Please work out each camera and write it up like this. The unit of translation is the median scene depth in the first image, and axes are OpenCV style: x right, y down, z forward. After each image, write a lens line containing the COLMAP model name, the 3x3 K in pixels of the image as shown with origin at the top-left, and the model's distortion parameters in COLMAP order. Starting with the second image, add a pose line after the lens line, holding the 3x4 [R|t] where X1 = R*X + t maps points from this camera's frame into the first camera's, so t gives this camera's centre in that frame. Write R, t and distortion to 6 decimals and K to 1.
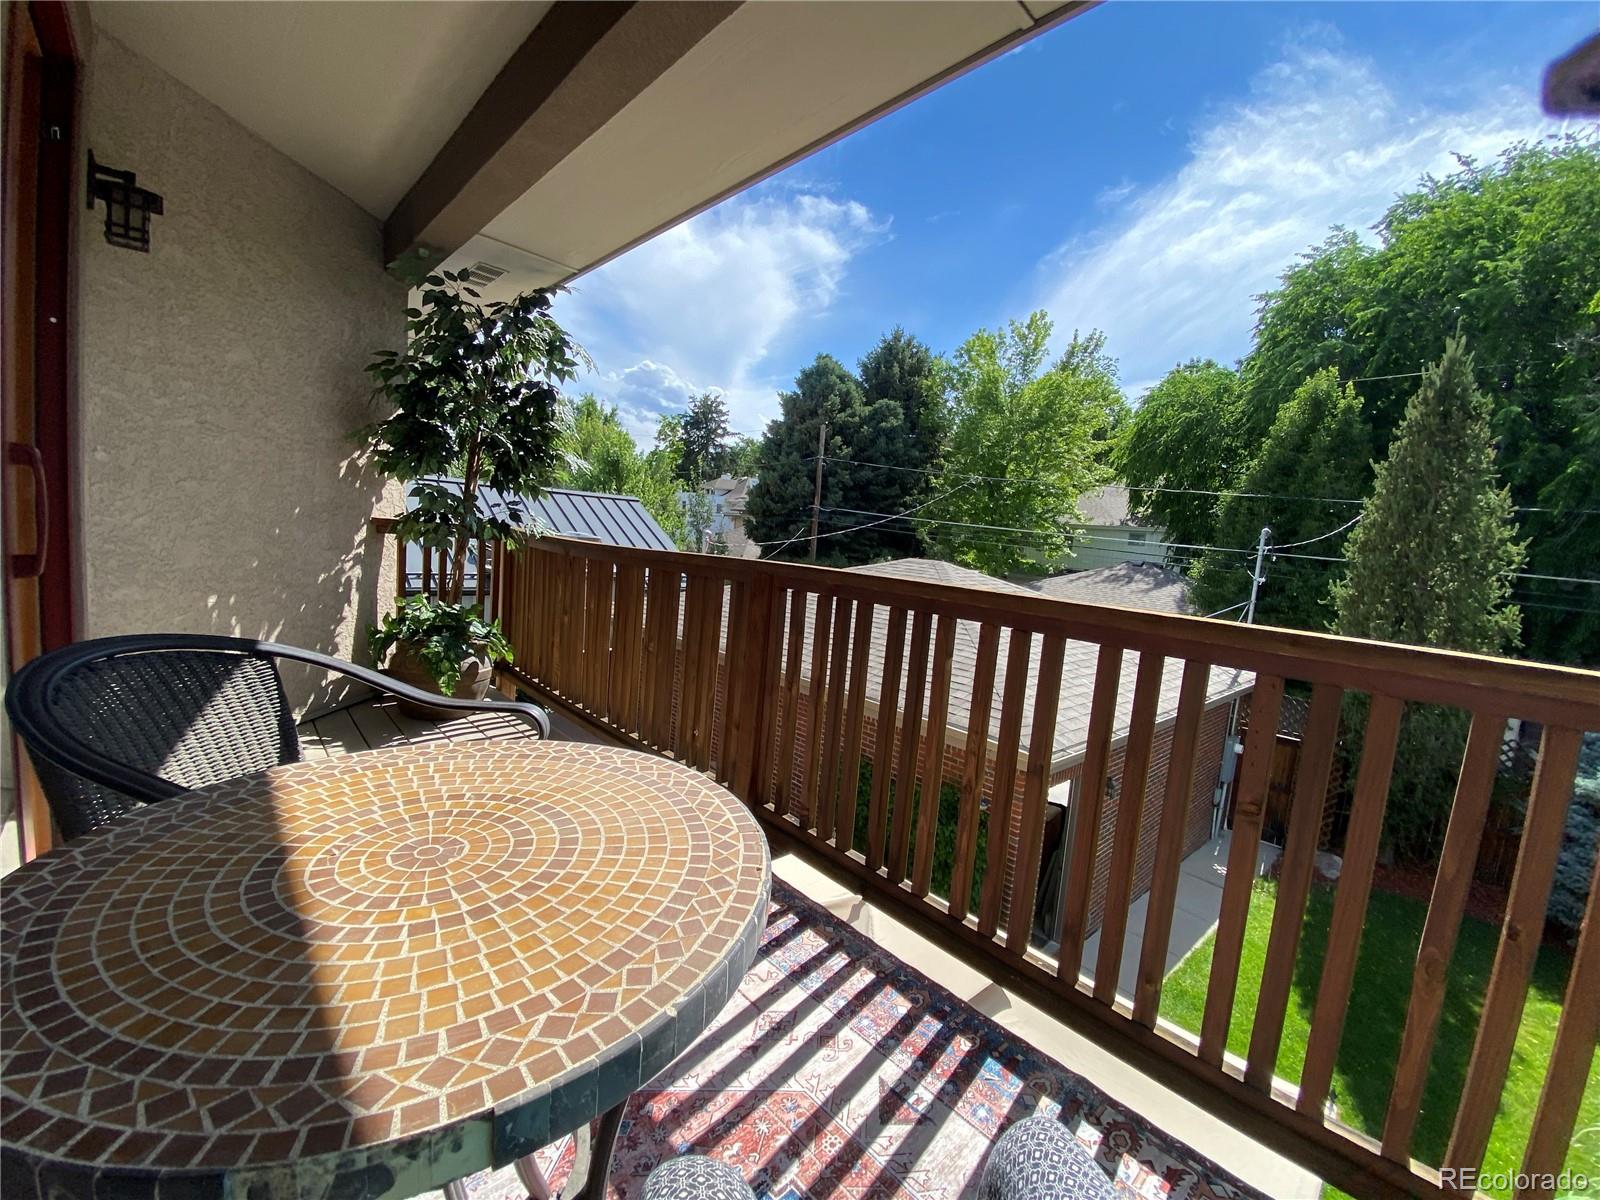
lens RADIAL K [[646.6, 0, 800.0], [0, 646.6, 600.0], [0, 0, 1]] dist [0.017014, -0.020173]
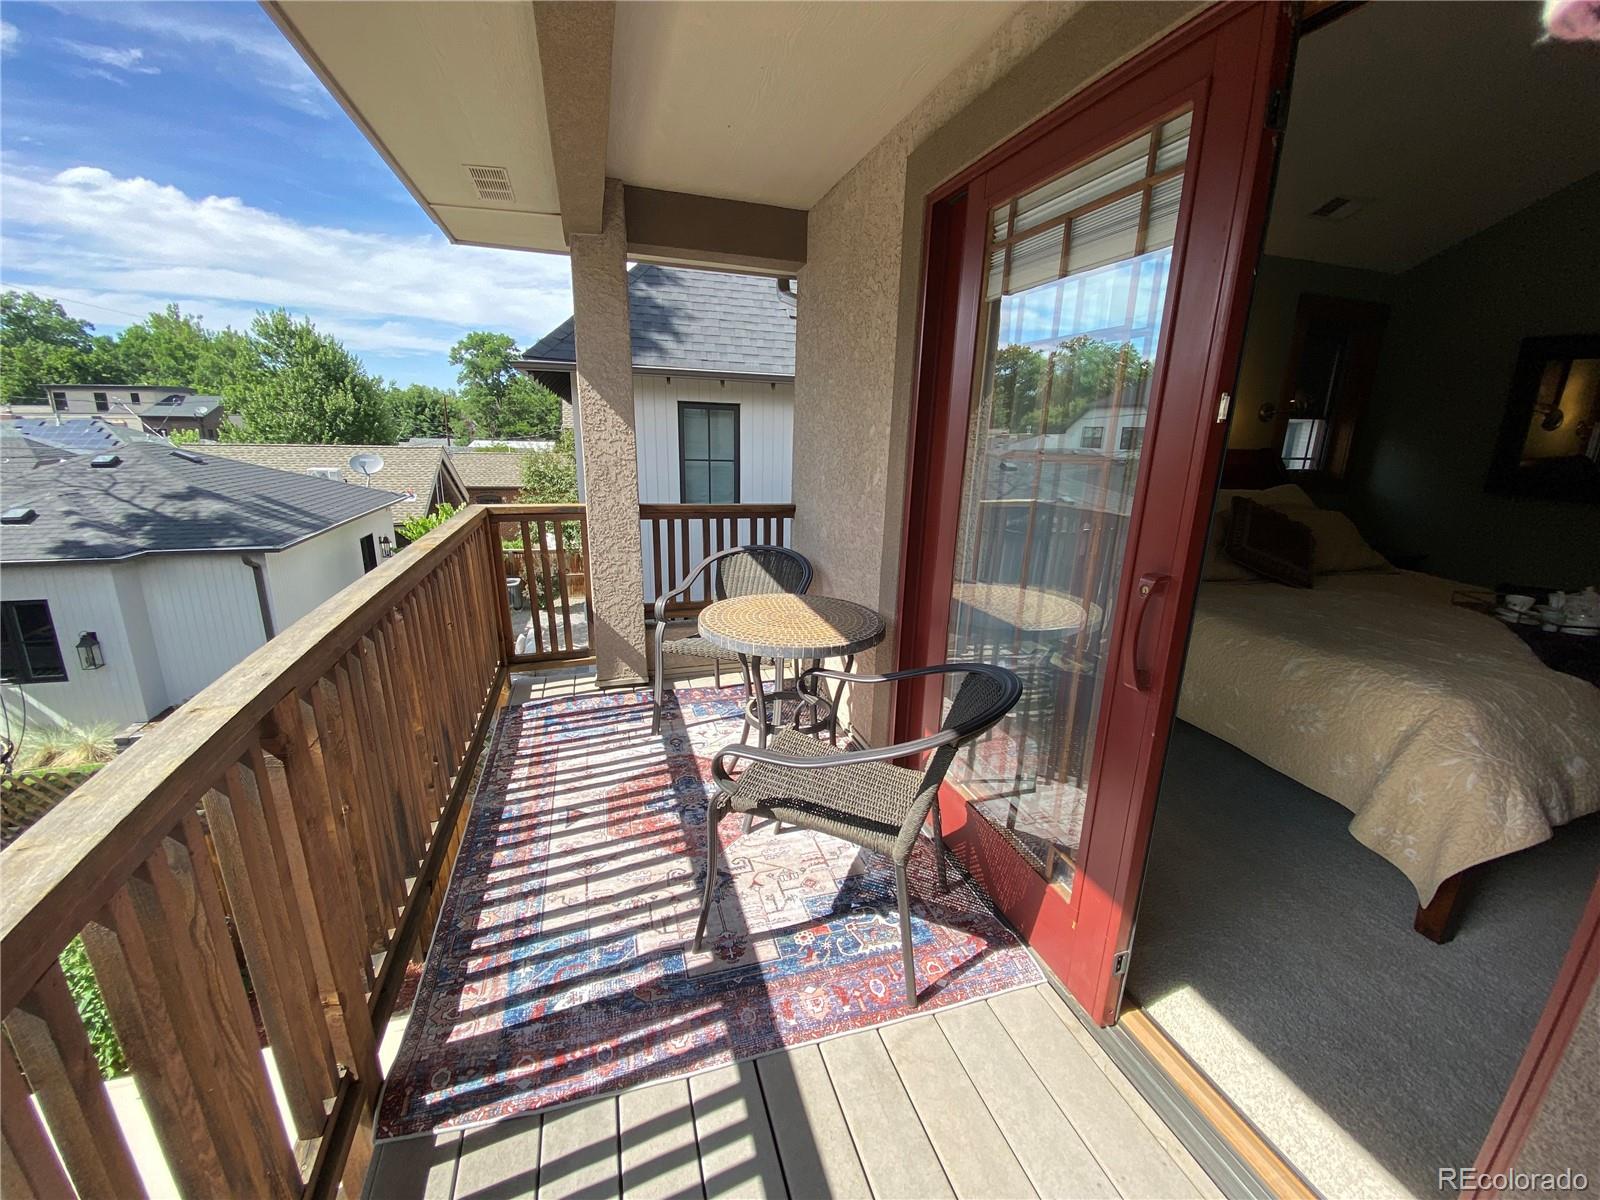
lens RADIAL K [[646.6, 0, 800.0], [0, 646.6, 600.0], [0, 0, 1]] dist [0.017014, -0.020173]
pose [[-0.893982, -0.217303, 0.391887, -0.943327], [-0.059537, 0.924395, 0.376762, -0.510273], [-0.444130, 0.313487, -0.839330, 1.880152]]
